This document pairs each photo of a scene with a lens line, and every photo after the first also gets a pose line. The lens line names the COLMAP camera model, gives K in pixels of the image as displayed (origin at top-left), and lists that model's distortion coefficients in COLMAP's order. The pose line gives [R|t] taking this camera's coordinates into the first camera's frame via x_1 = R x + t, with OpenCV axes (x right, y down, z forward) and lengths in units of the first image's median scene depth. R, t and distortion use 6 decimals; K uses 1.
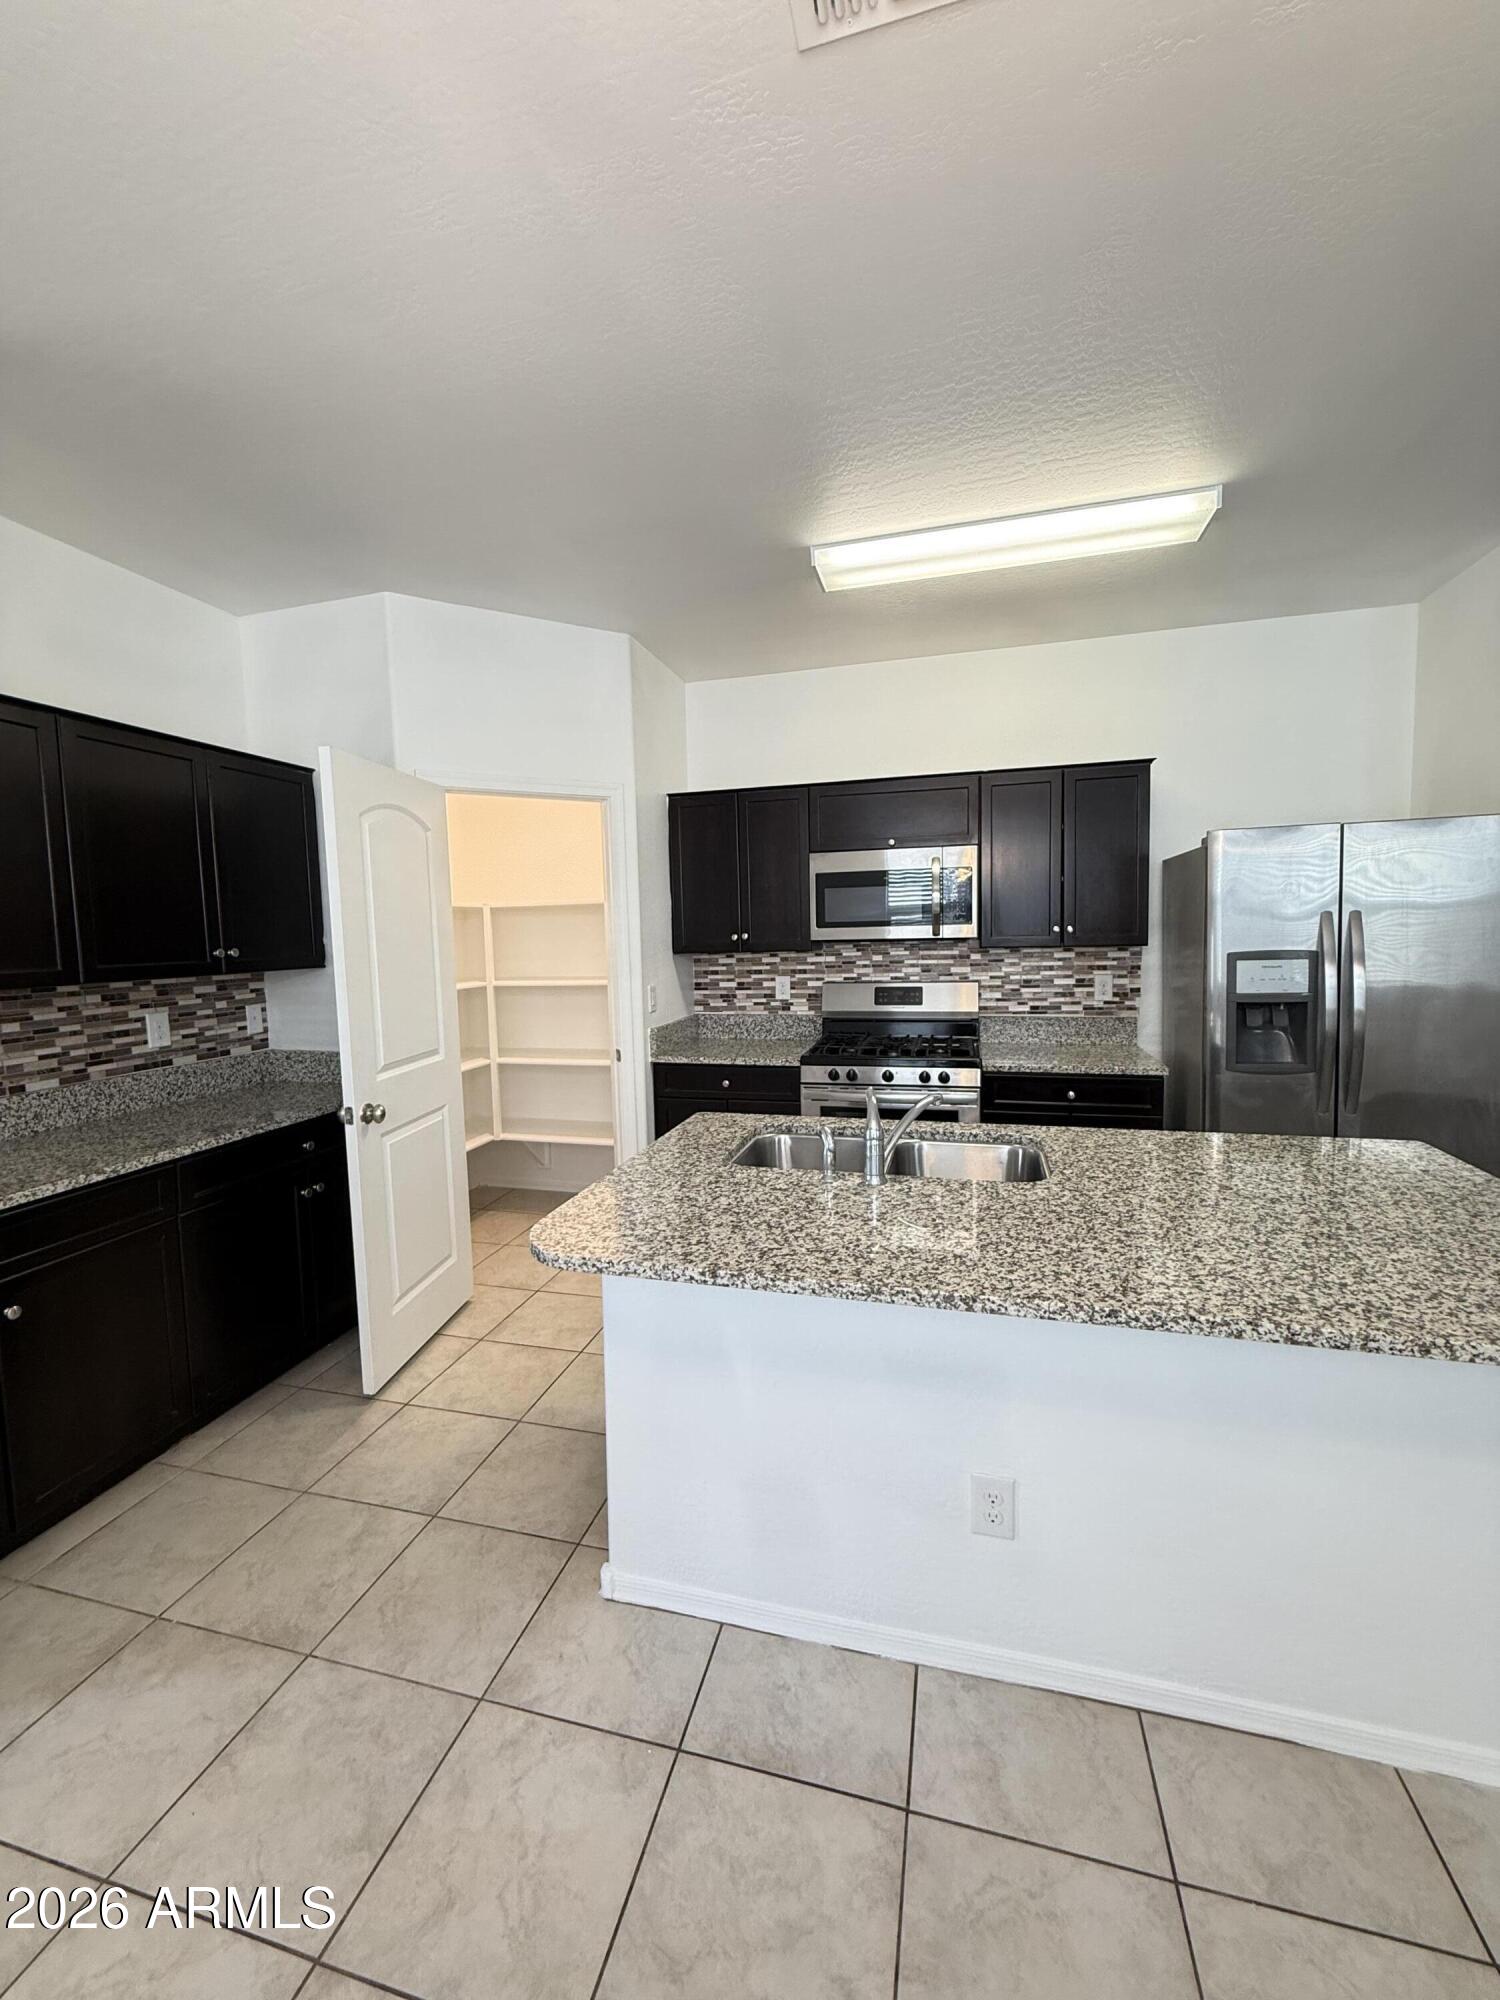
lens RADIAL K [[797.2, 0, 762.6], [0, 797.2, 991.5], [0, 0, 1]] dist [-0.002531, 0.000347]
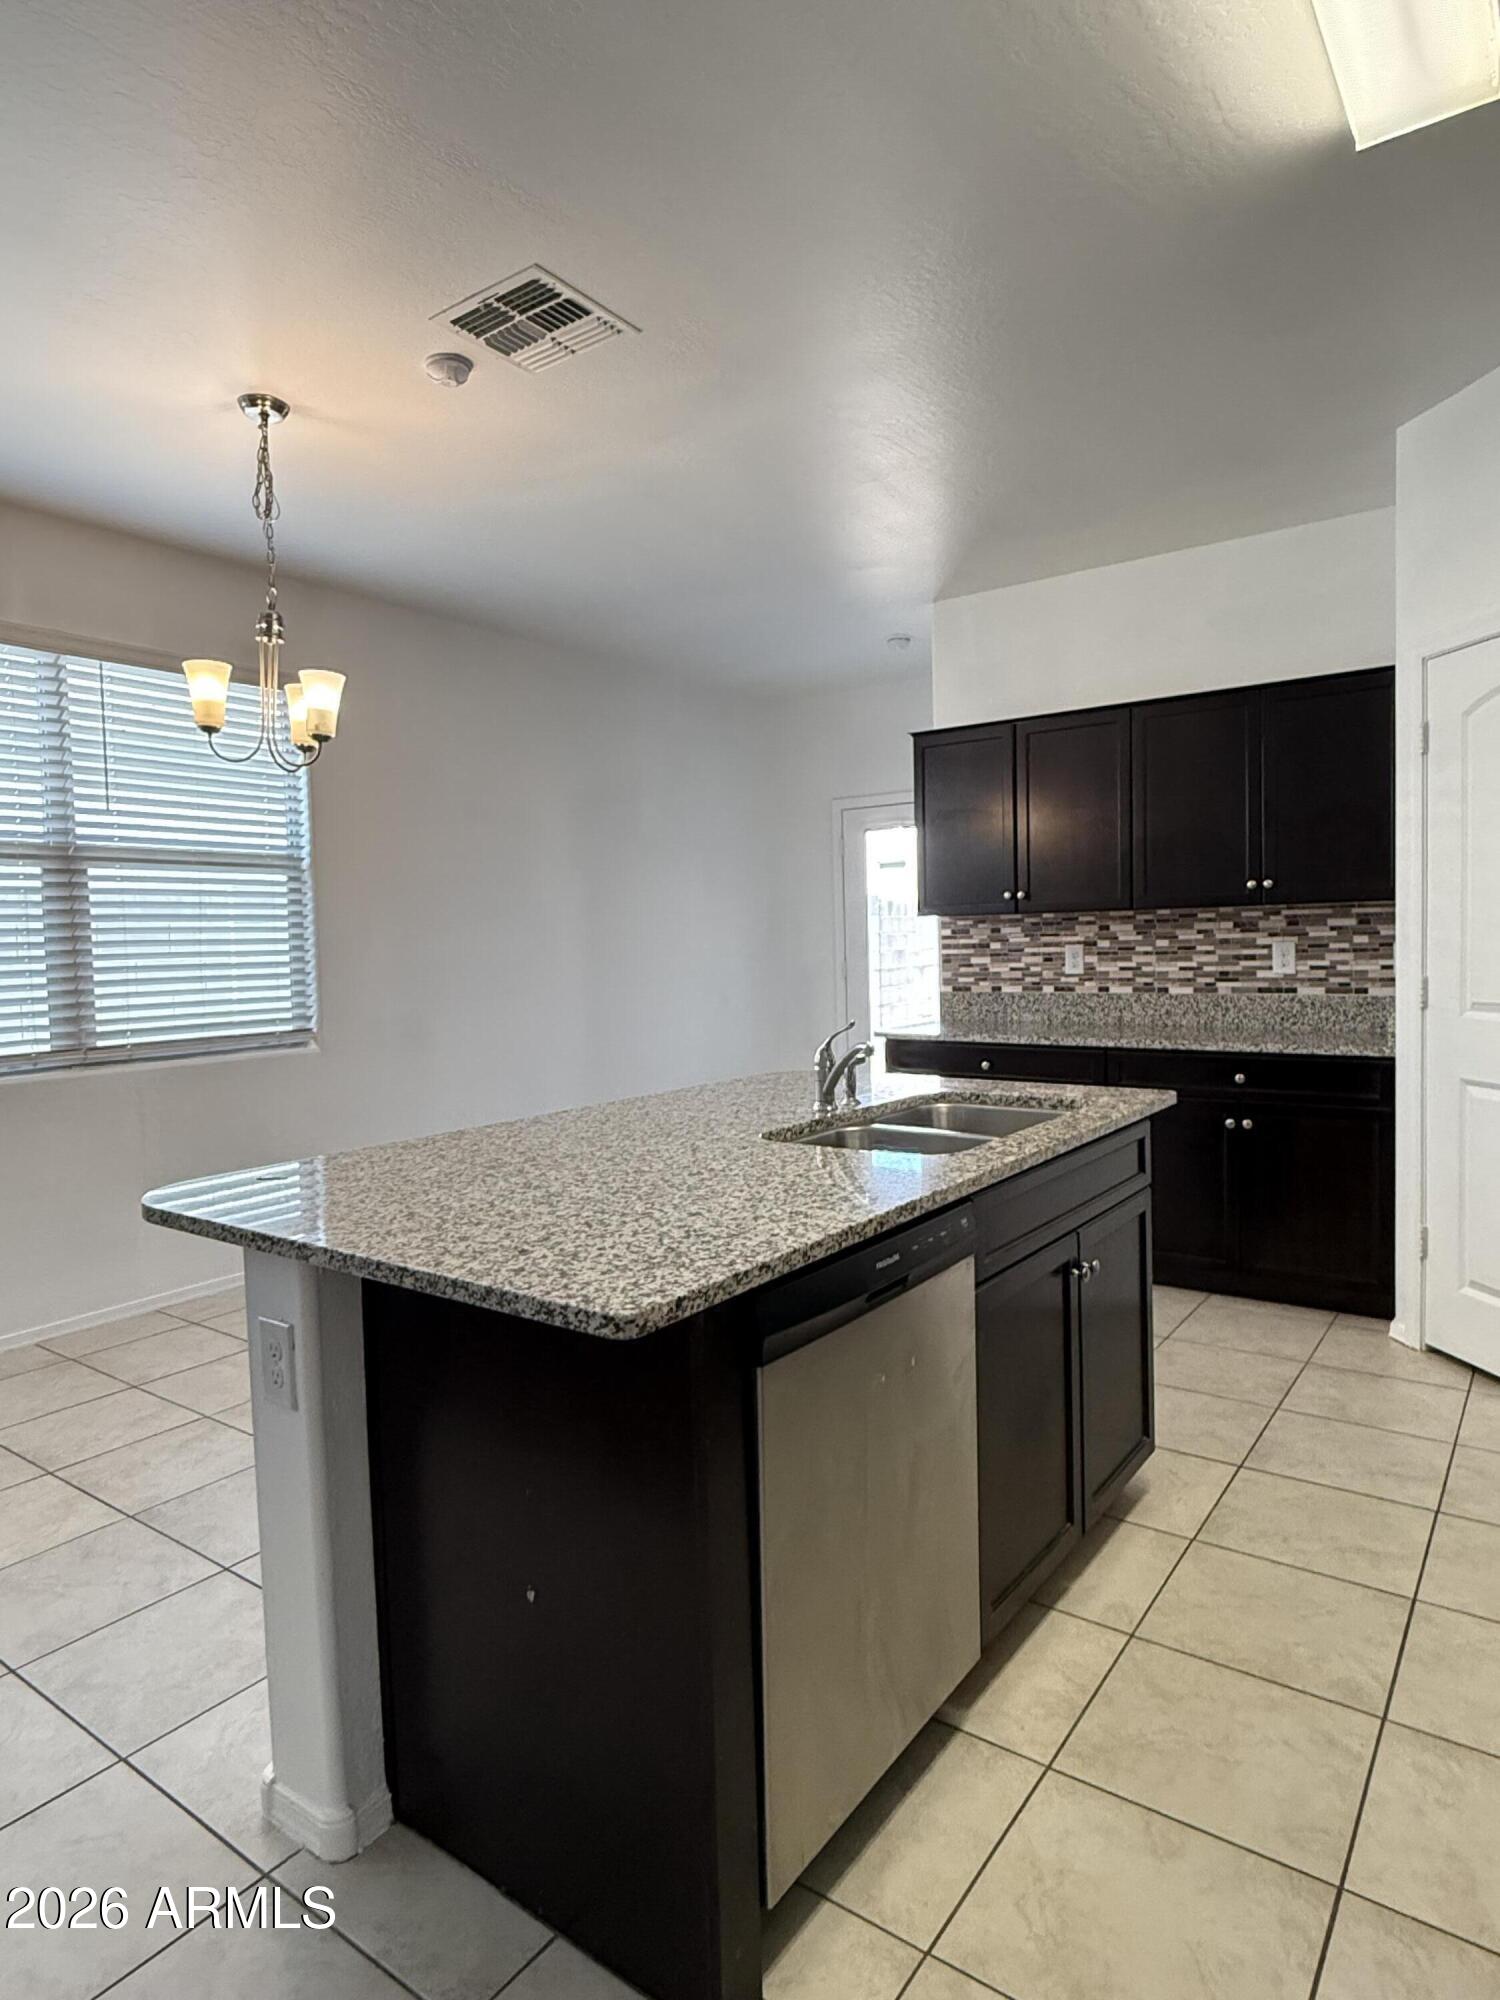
lens RADIAL K [[1160.5, 0, 749.7], [0, 1160.5, 998.6], [0, 0, 1]] dist [0.000926, 0.000070]
pose [[-0.356979, 0.077622, -0.930882, 0.846426], [-0.041314, 0.994254, 0.098749, -0.018973], [0.933198, 0.073710, -0.351721, 0.800701]]
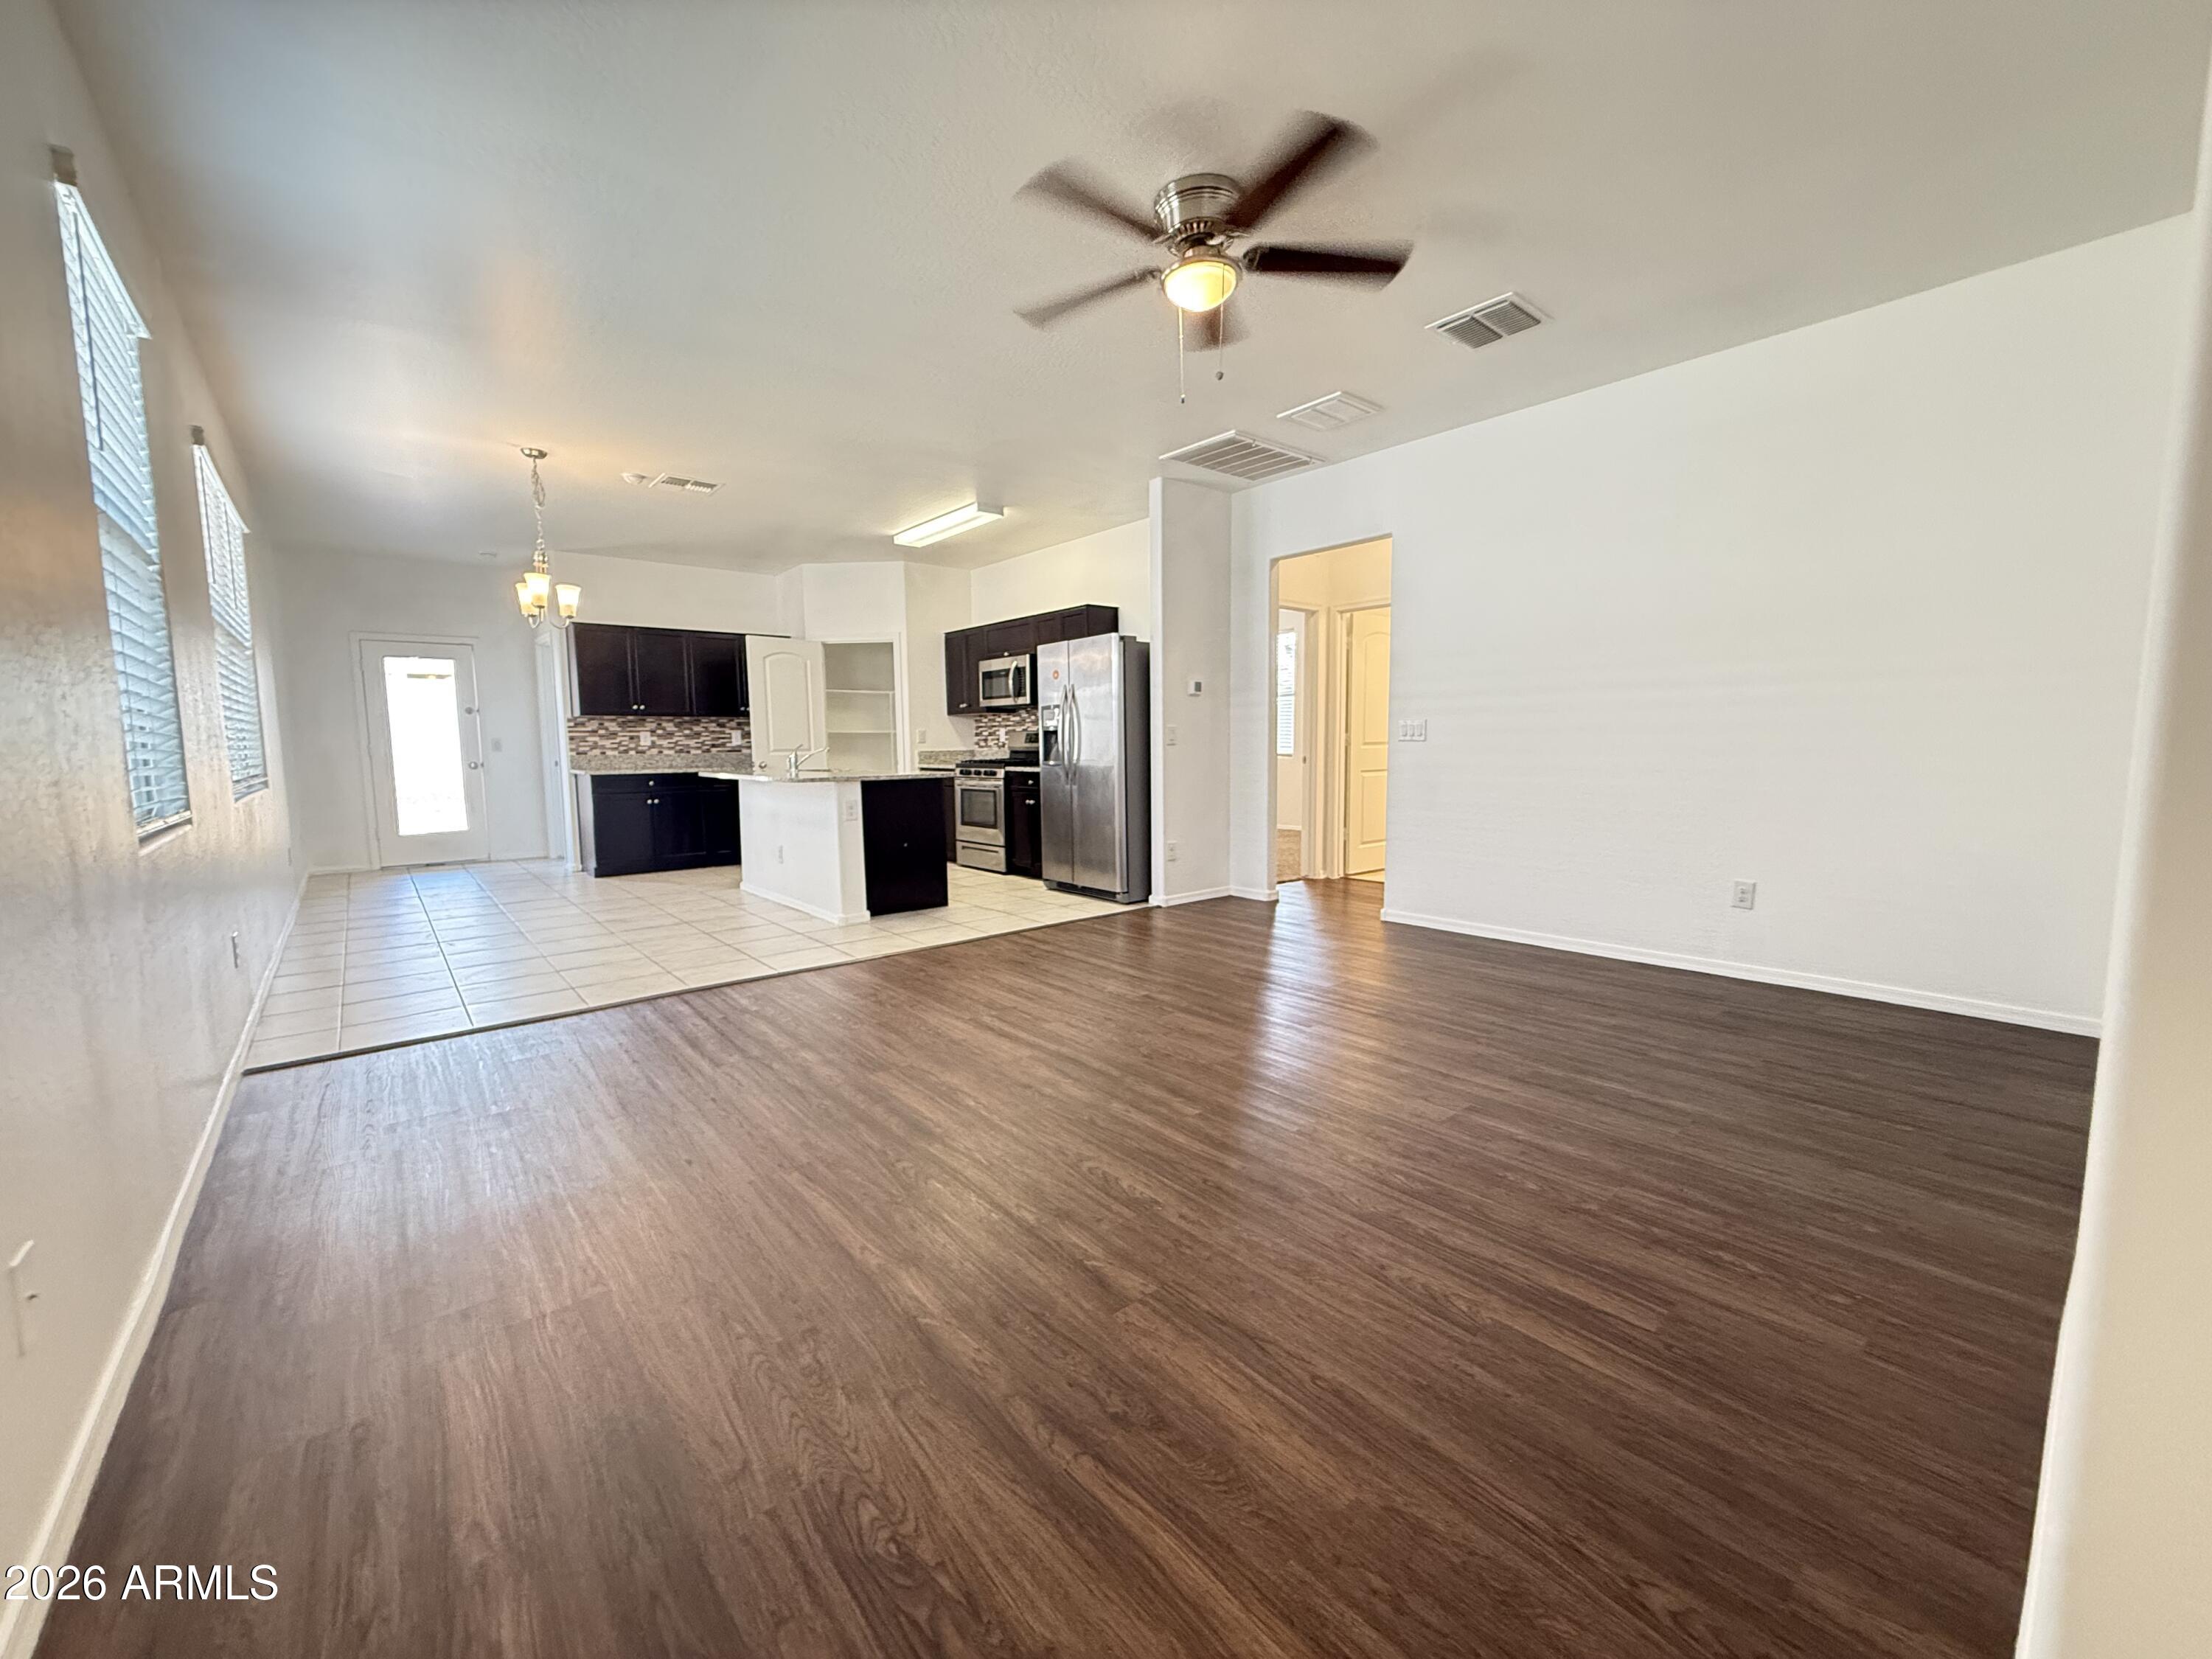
lens RADIAL K [[881.7, 0, 1097.9], [0, 881.7, 832.9], [0, 0, 1]] dist [-0.002531, 0.000347]
pose [[0.820697, 0.072903, -0.566693, 1.785999], [-0.052784, 0.997259, 0.051851, 0.135040], [0.568920, -0.012642, 0.822296, -0.697621]]
